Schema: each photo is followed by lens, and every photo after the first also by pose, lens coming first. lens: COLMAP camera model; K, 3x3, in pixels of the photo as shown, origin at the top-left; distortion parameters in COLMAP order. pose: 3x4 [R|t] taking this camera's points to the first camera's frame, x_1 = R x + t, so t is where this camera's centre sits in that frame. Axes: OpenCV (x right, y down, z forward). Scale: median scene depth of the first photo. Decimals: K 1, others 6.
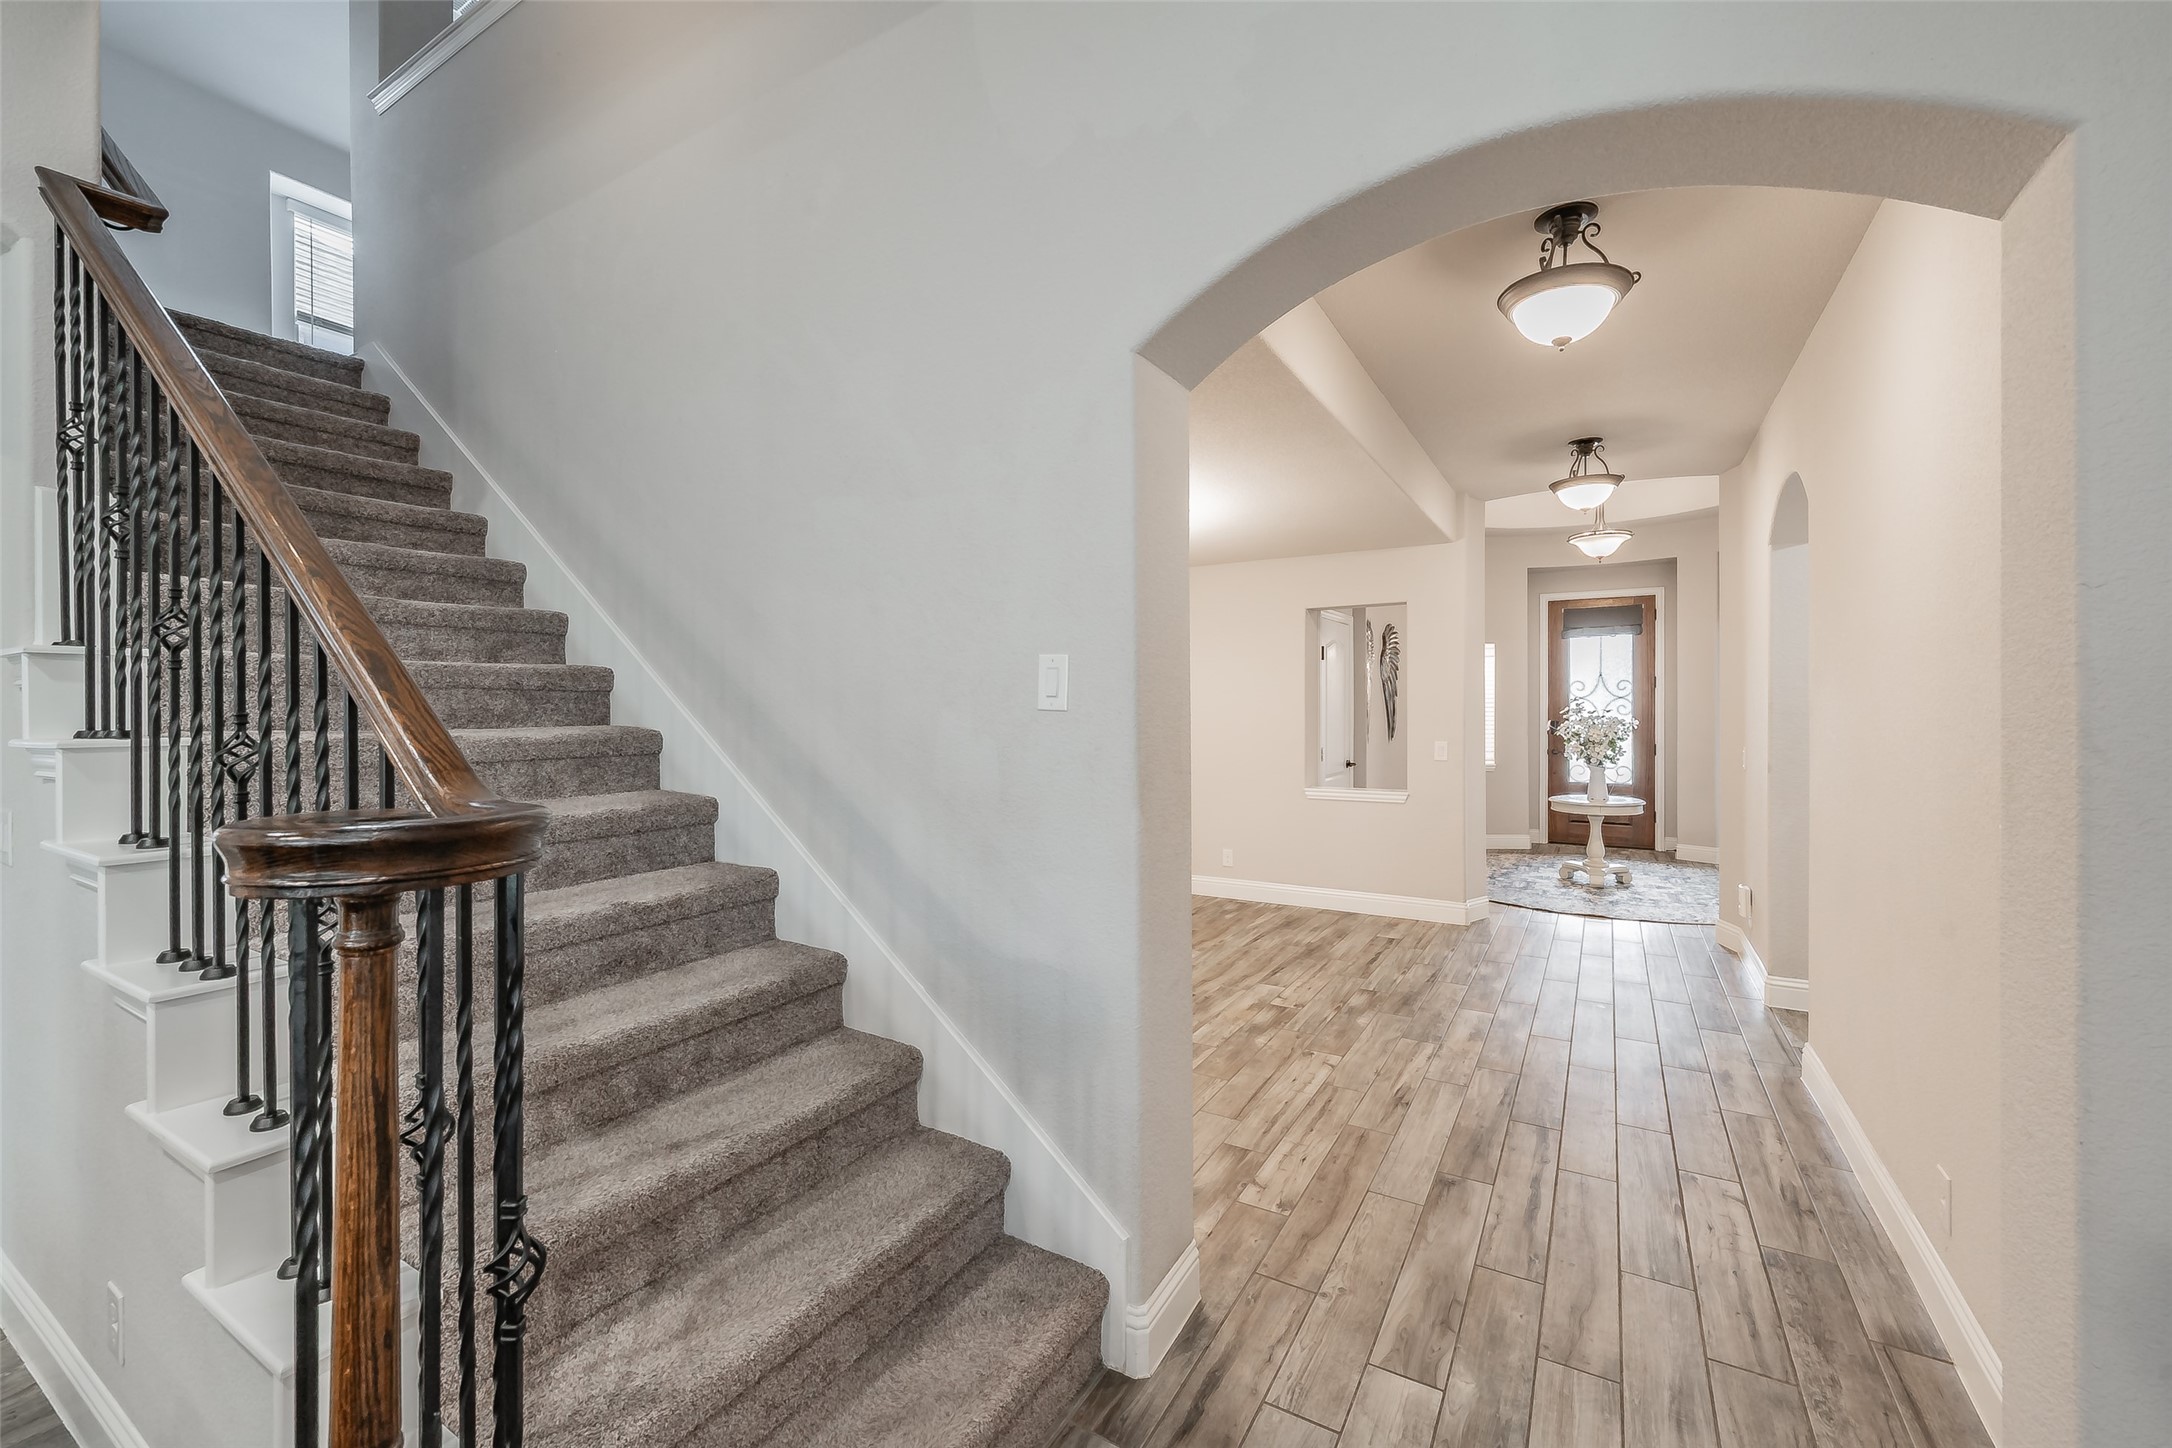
lens RADIAL K [[860.9, 0, 1038.0], [0, 860.9, 715.8], [0, 0, 1]] dist [0.000981, -0.000796]
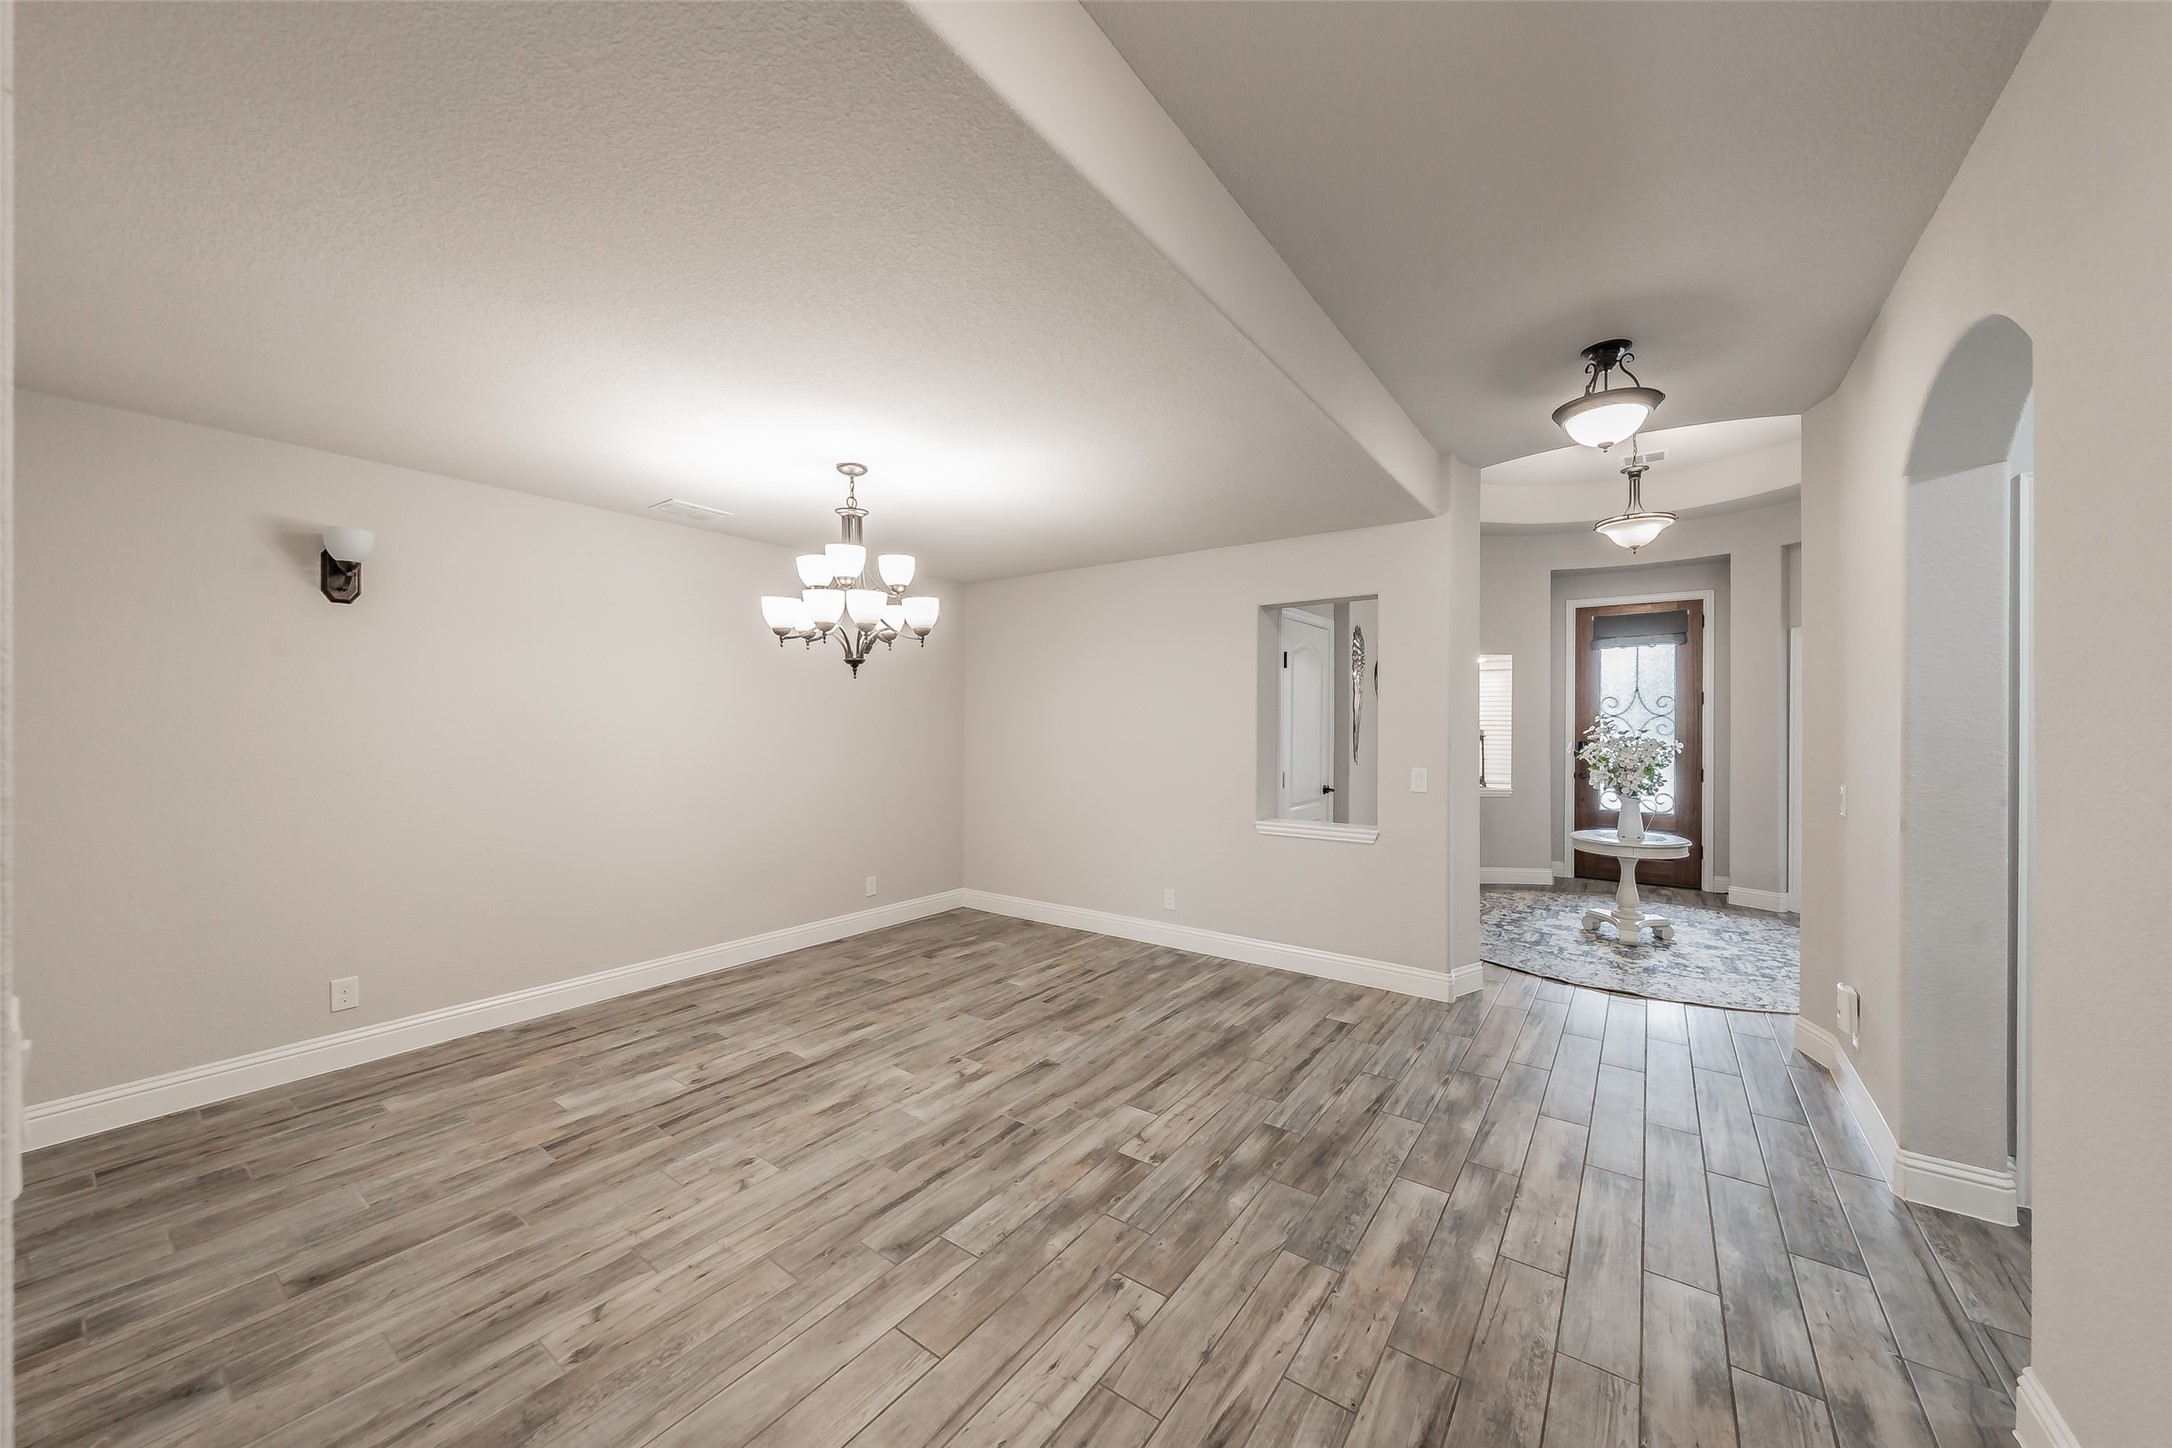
lens RADIAL K [[762.0, 0, 1044.1], [0, 762.0, 726.4], [0, 0, 1]] dist [-0.003845, 0.000557]
pose [[0.996121, 0.007517, -0.087672, 0.213254], [-0.007890, 0.999961, -0.003914, -0.003950], [0.087639, 0.004591, 0.996142, 0.311598]]
